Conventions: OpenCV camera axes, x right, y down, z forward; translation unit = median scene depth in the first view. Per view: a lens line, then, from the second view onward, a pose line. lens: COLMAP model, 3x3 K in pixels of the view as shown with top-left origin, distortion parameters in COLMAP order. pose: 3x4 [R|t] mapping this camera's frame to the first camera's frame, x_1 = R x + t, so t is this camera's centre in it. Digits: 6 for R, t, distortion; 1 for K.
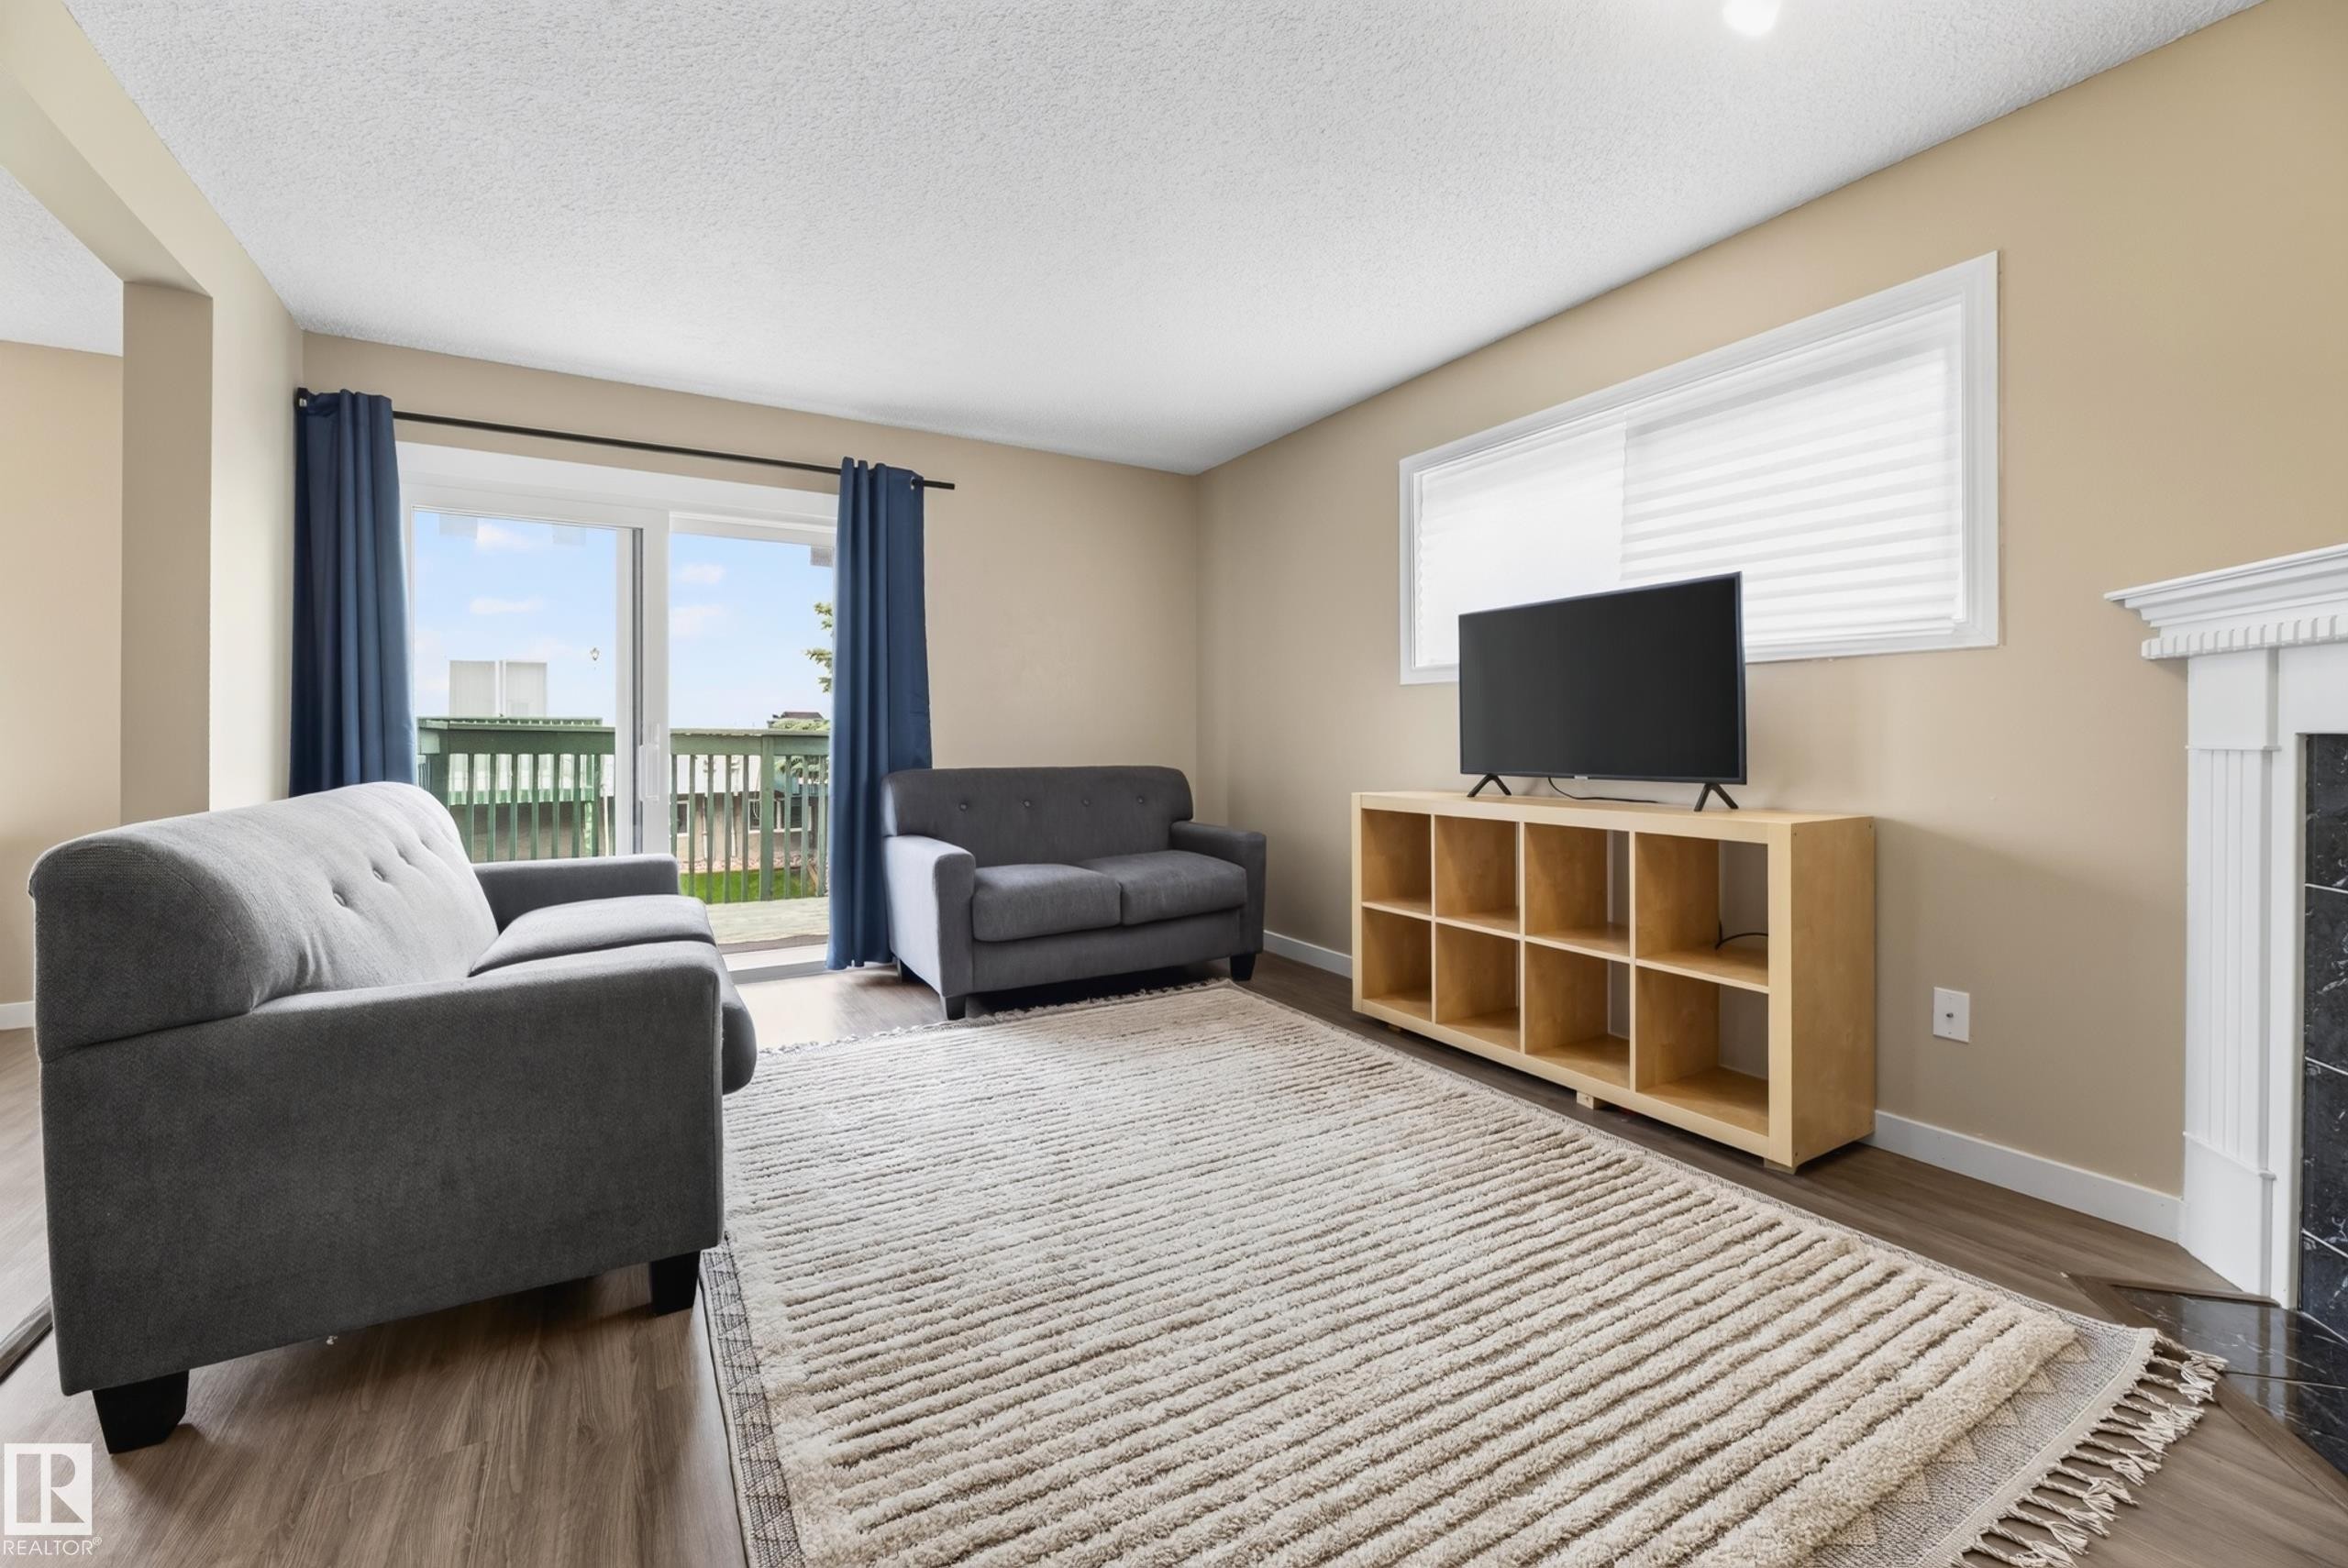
lens RADIAL K [[963.5, 0, 1163.3], [0, 963.5, 732.0], [0, 0, 1]] dist [-0.007265, -0.000070]
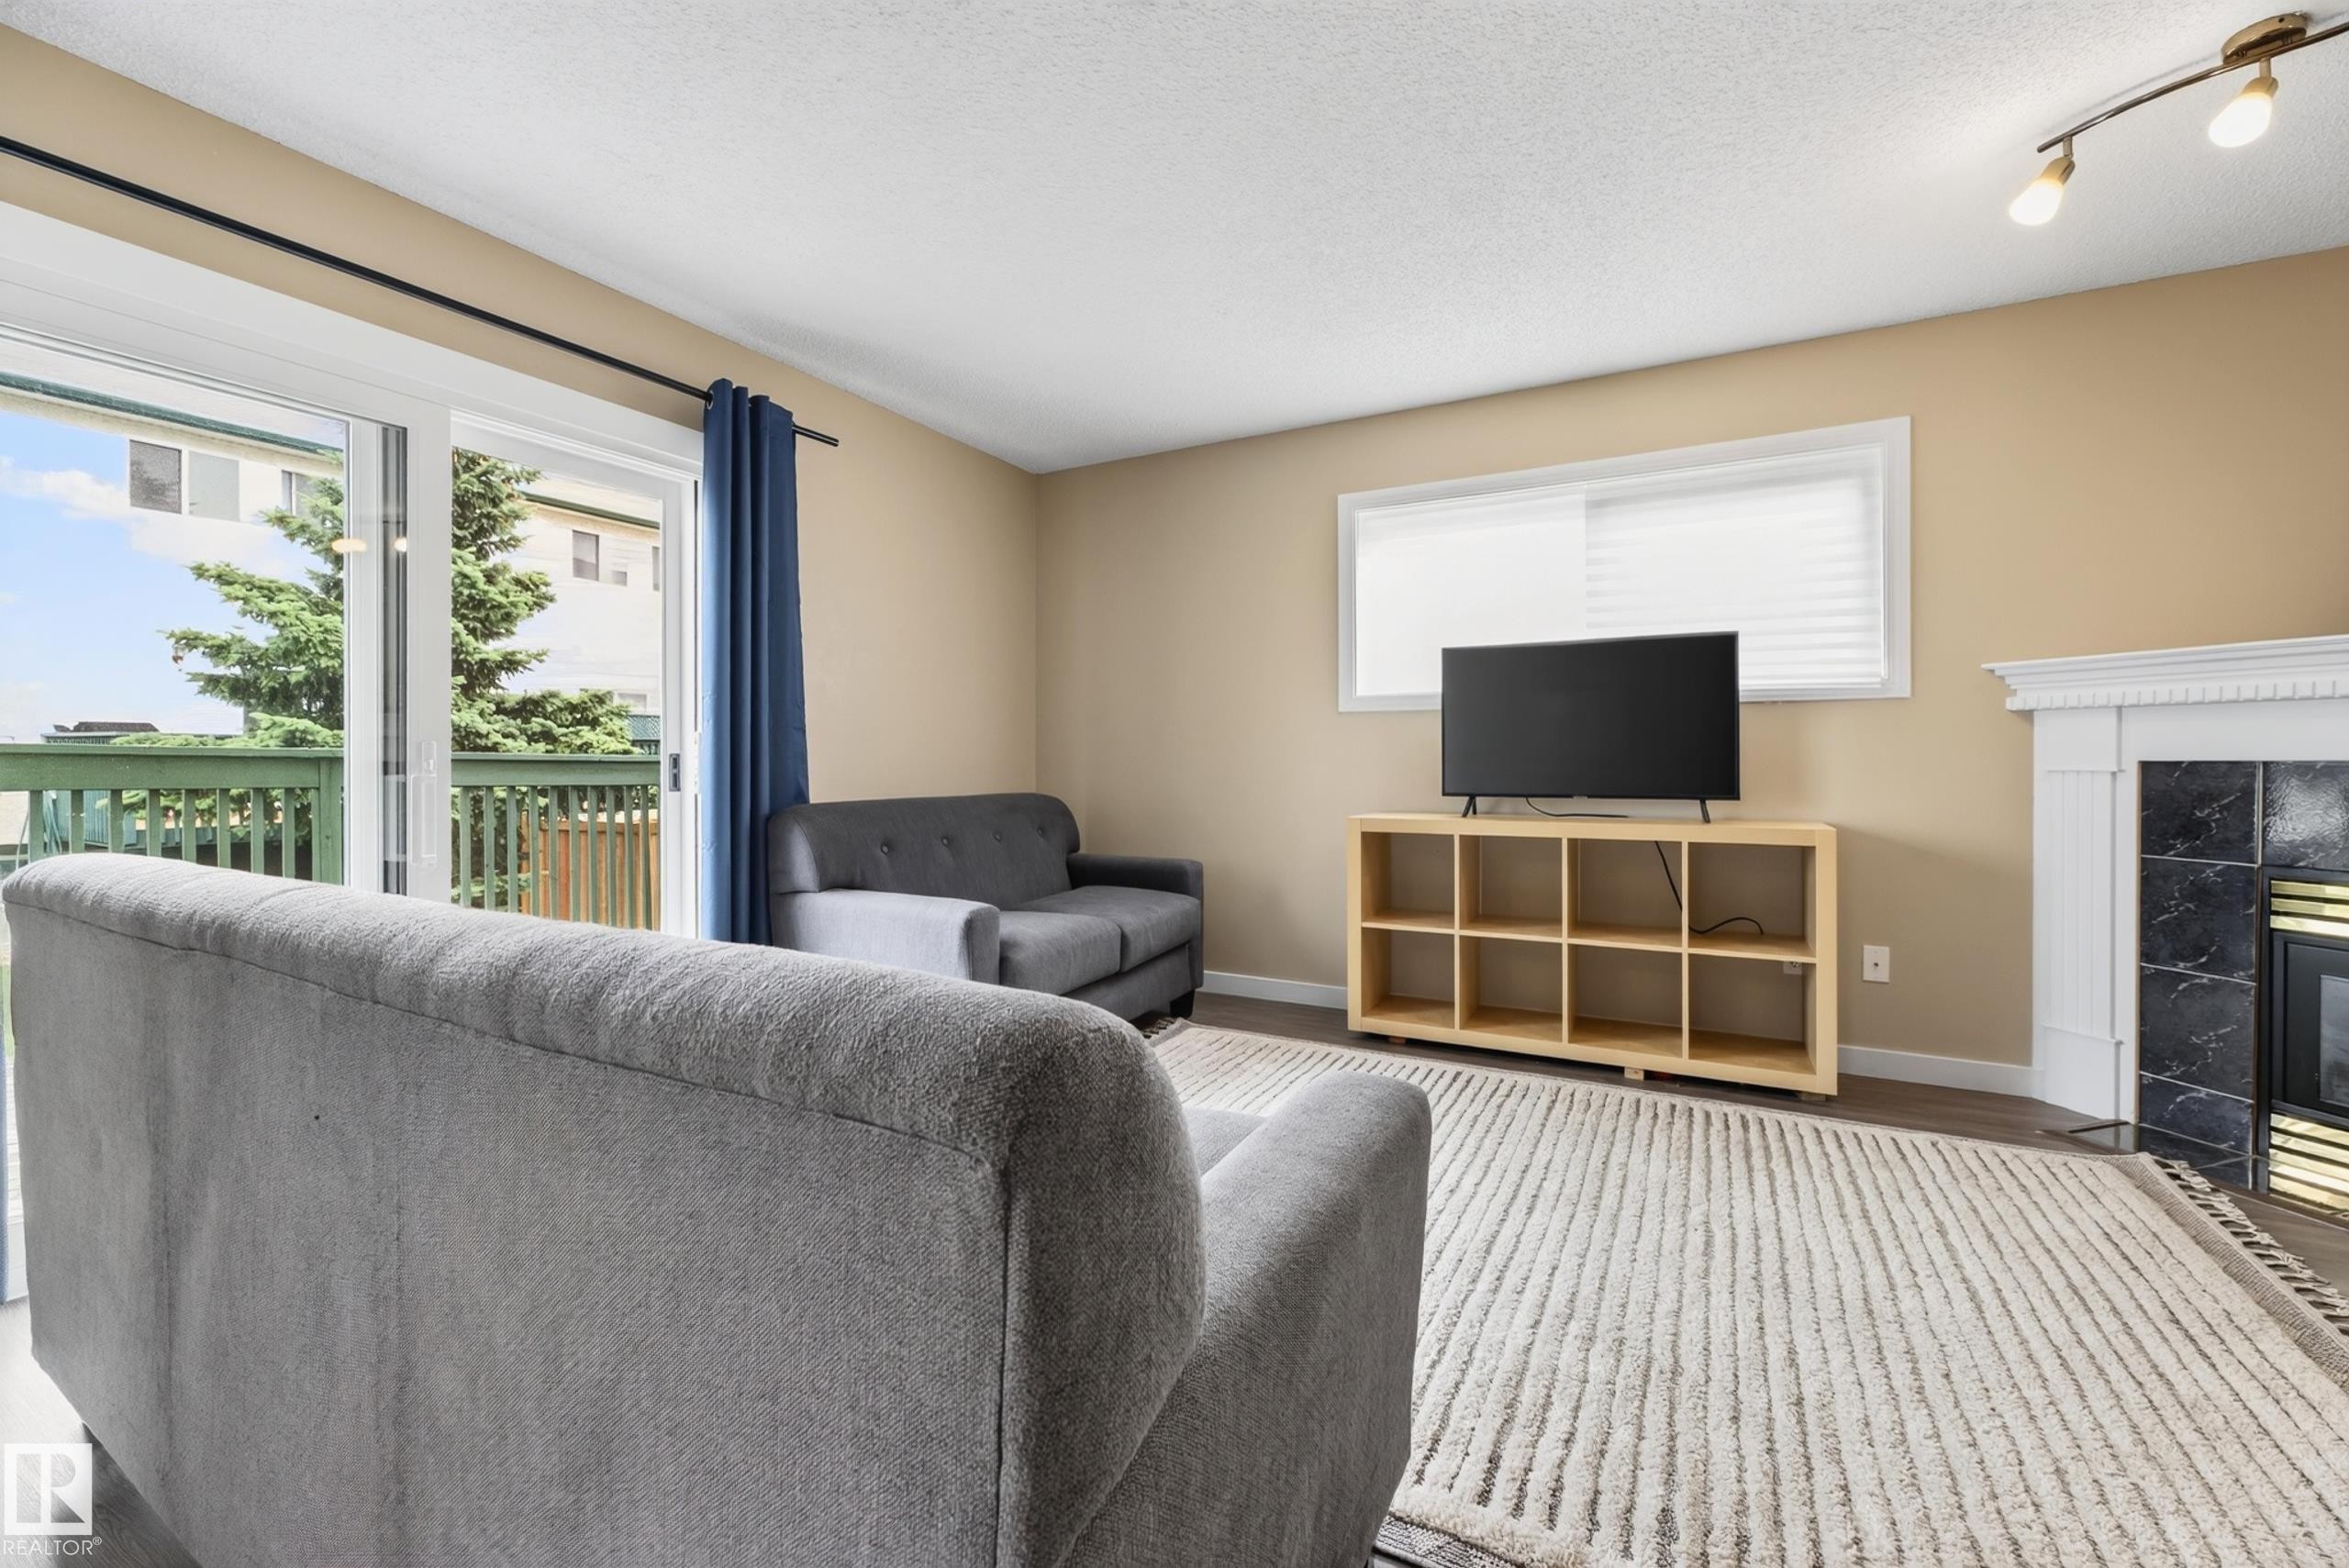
lens RADIAL K [[956.8, 0, 1184.6], [0, 956.8, 756.8], [0, 0, 1]] dist [0.022222, -0.009801]
pose [[0.846517, 0.001237, 0.532360, -0.726167], [-0.002765, 0.999994, 0.002073, -0.002858], [-0.532354, -0.003227, 0.846516, 0.341121]]
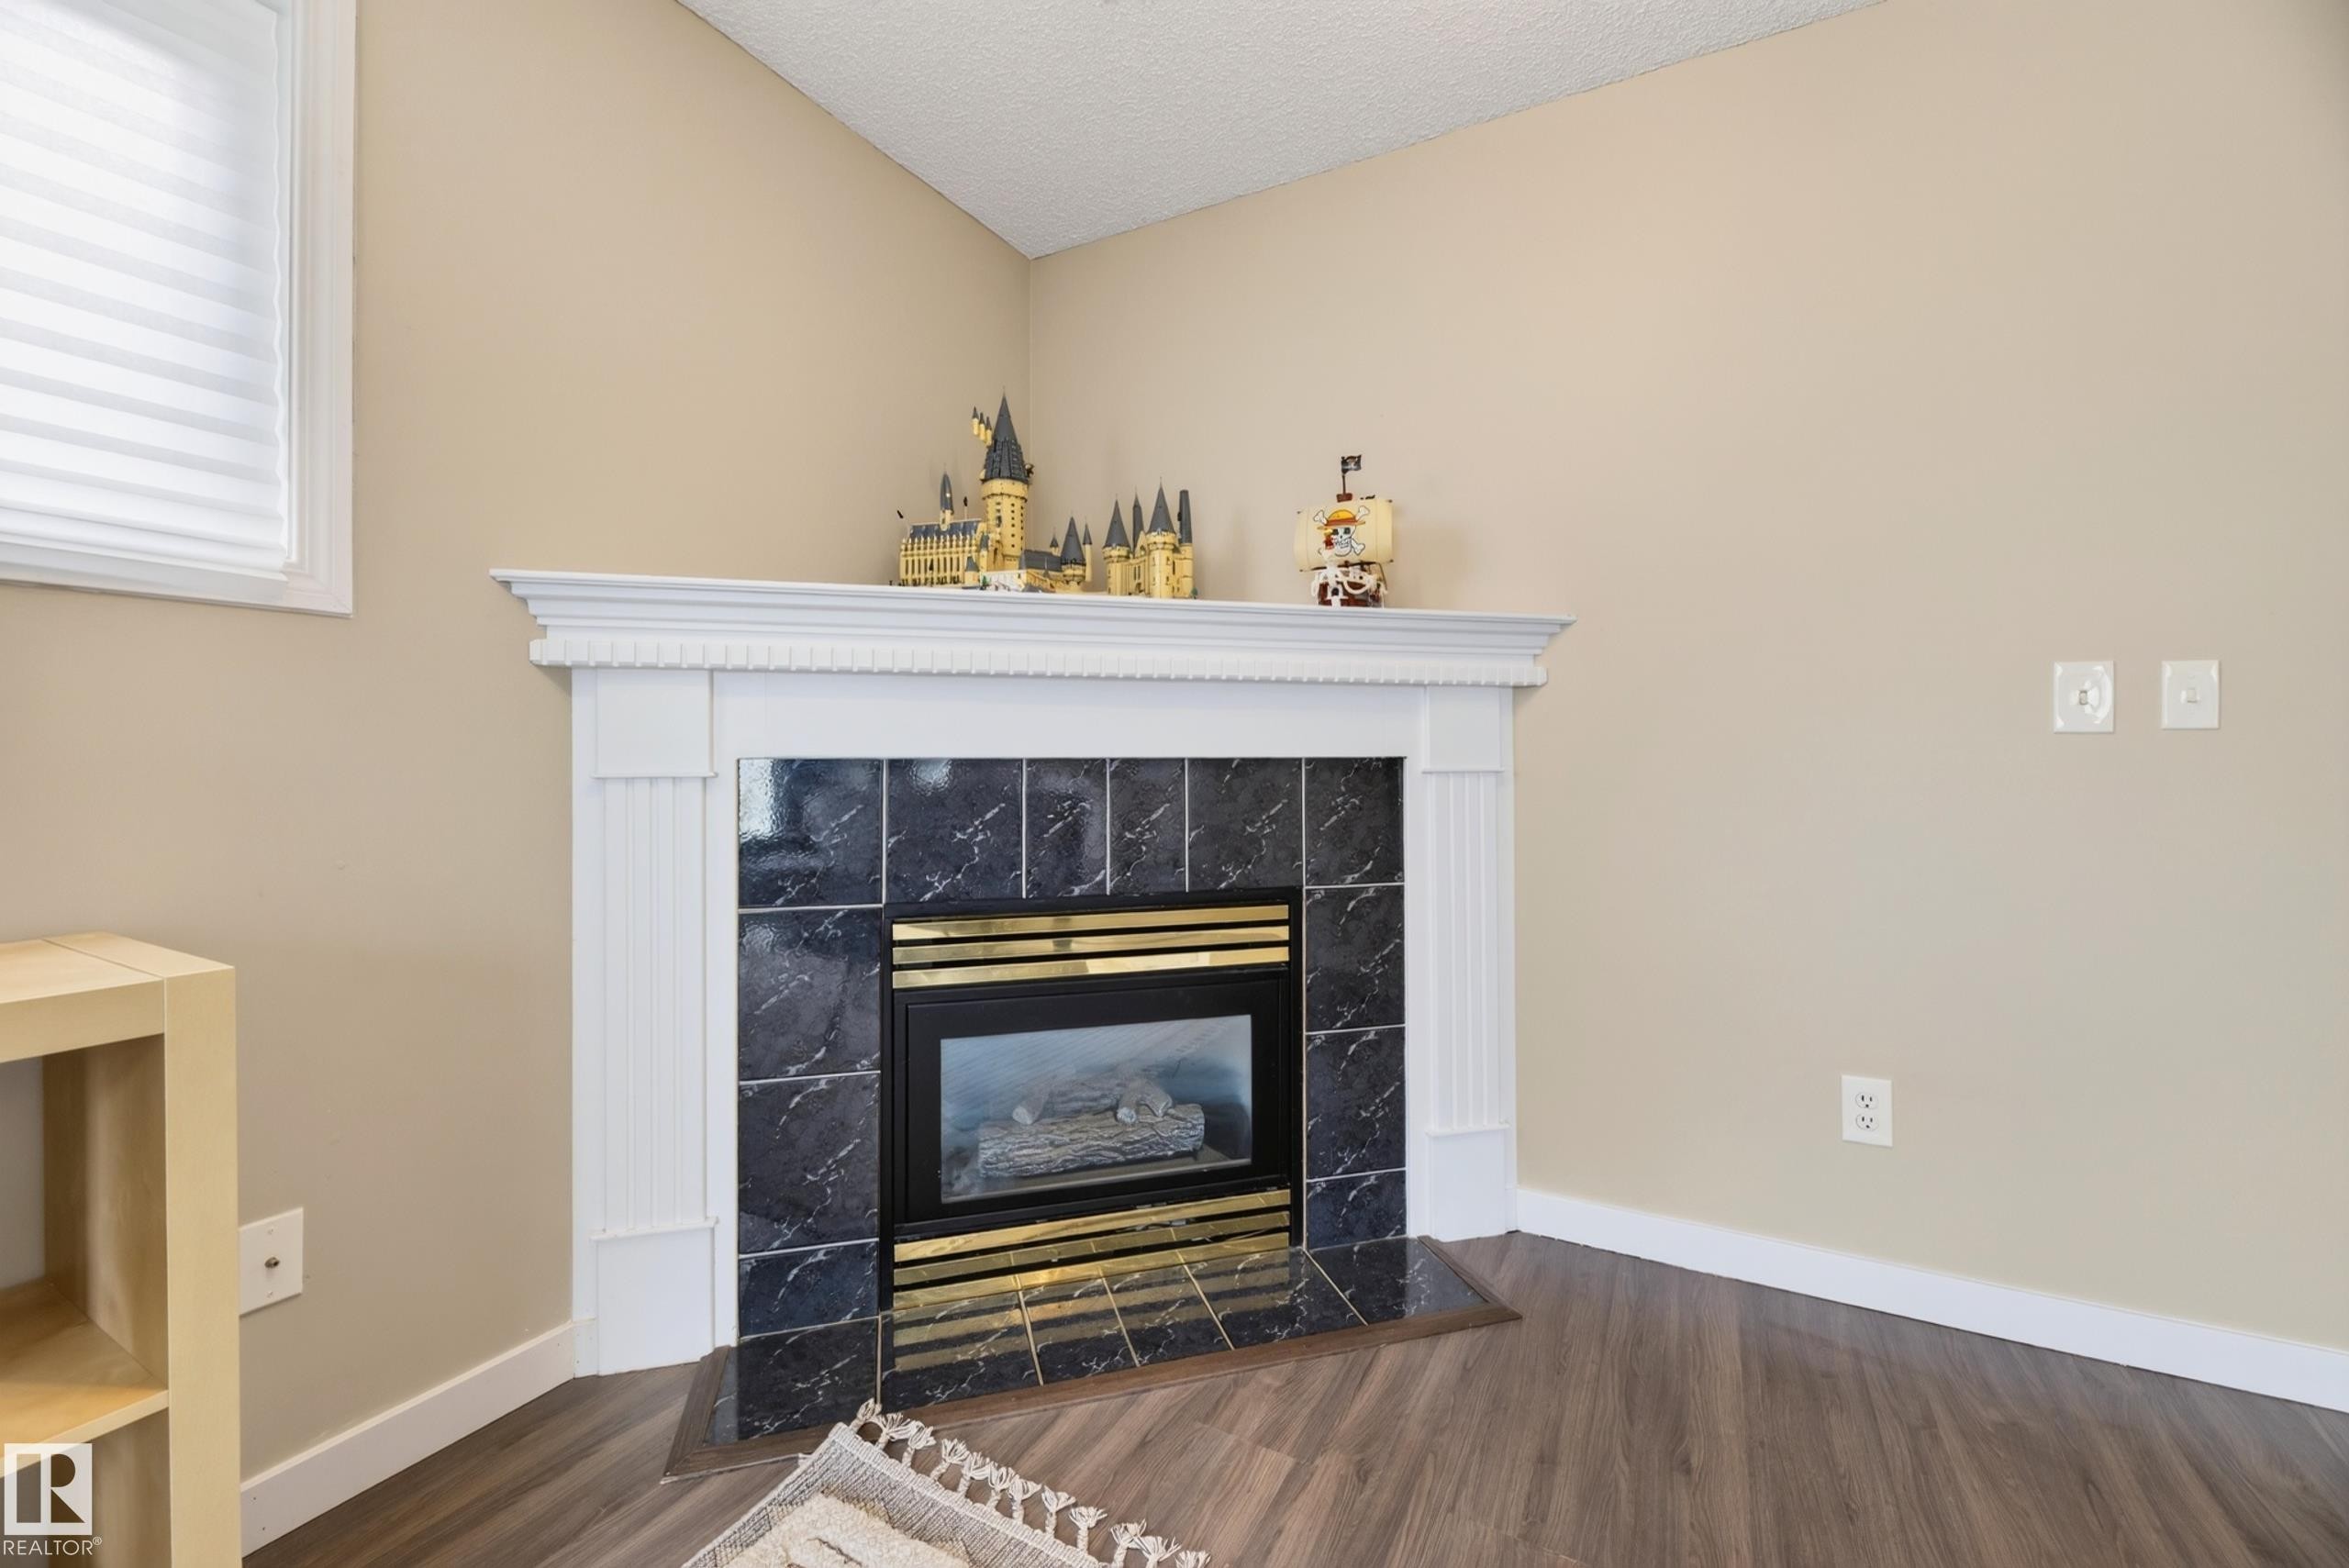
lens RADIAL K [[954.7, 0, 1176.8], [0, 954.7, 759.8], [0, 0, 1]] dist [-0.008248, -0.000456]
pose [[-0.512105, 0.001067, 0.858922, 0.074397], [-0.002713, 0.999992, -0.002860, 0.002601], [-0.858918, -0.003795, -0.512099, 0.795516]]
